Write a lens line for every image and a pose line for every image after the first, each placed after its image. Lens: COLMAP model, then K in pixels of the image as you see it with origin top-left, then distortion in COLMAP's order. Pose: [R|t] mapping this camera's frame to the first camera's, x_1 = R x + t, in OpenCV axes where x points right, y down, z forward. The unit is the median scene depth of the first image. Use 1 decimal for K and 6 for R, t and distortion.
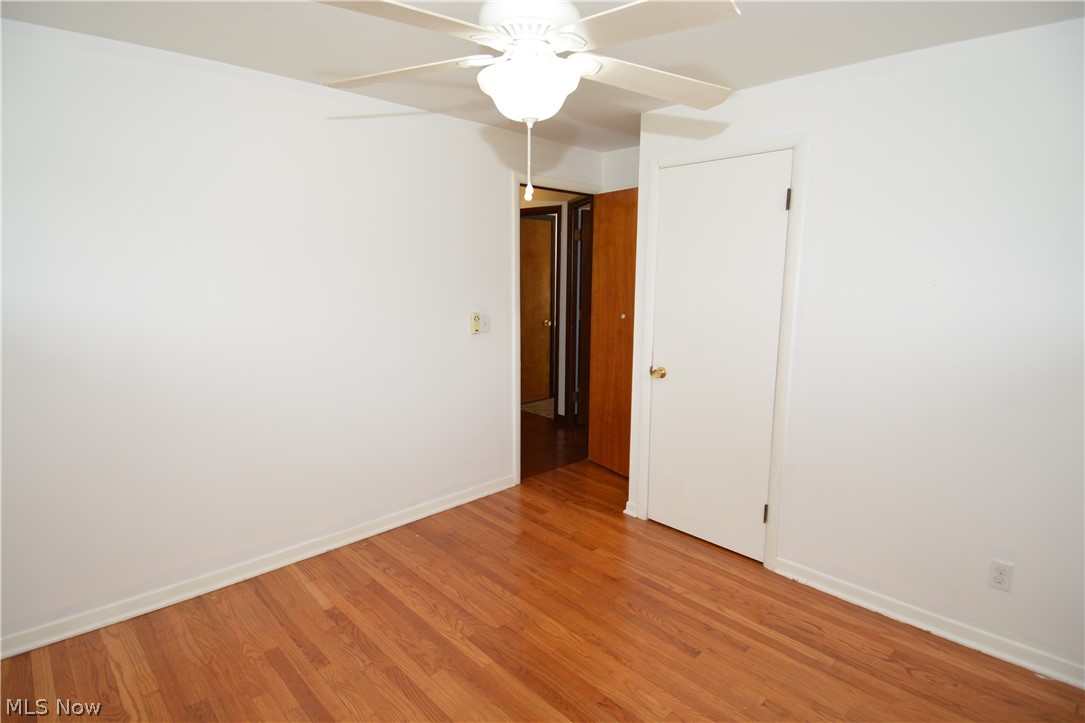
lens RADIAL K [[565.9, 0, 536.7], [0, 565.9, 357.5], [0, 0, 1]] dist [0.028030, -0.000386]
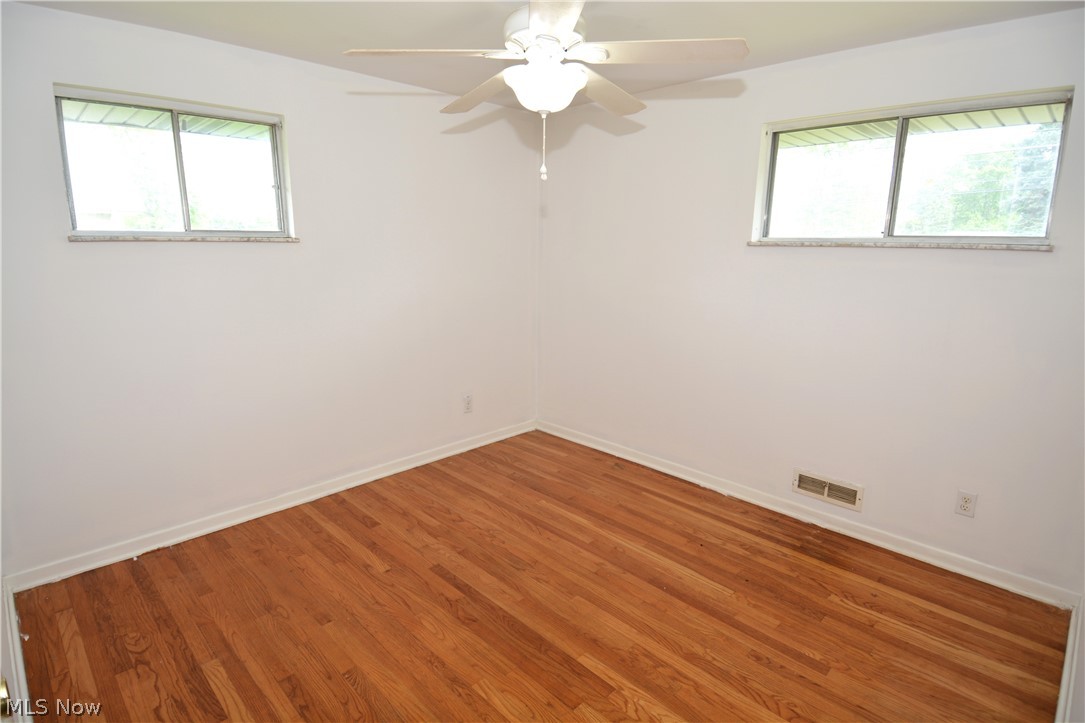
lens RADIAL K [[572.2, 0, 542.5], [0, 572.2, 361.5], [0, 0, 1]] dist [0.001987, 0.000303]
pose [[-0.999602, -0.013587, -0.024719, 0.009863], [-0.021774, 0.928776, 0.370003, -0.263794], [0.017931, 0.370394, -0.928702, 1.660639]]
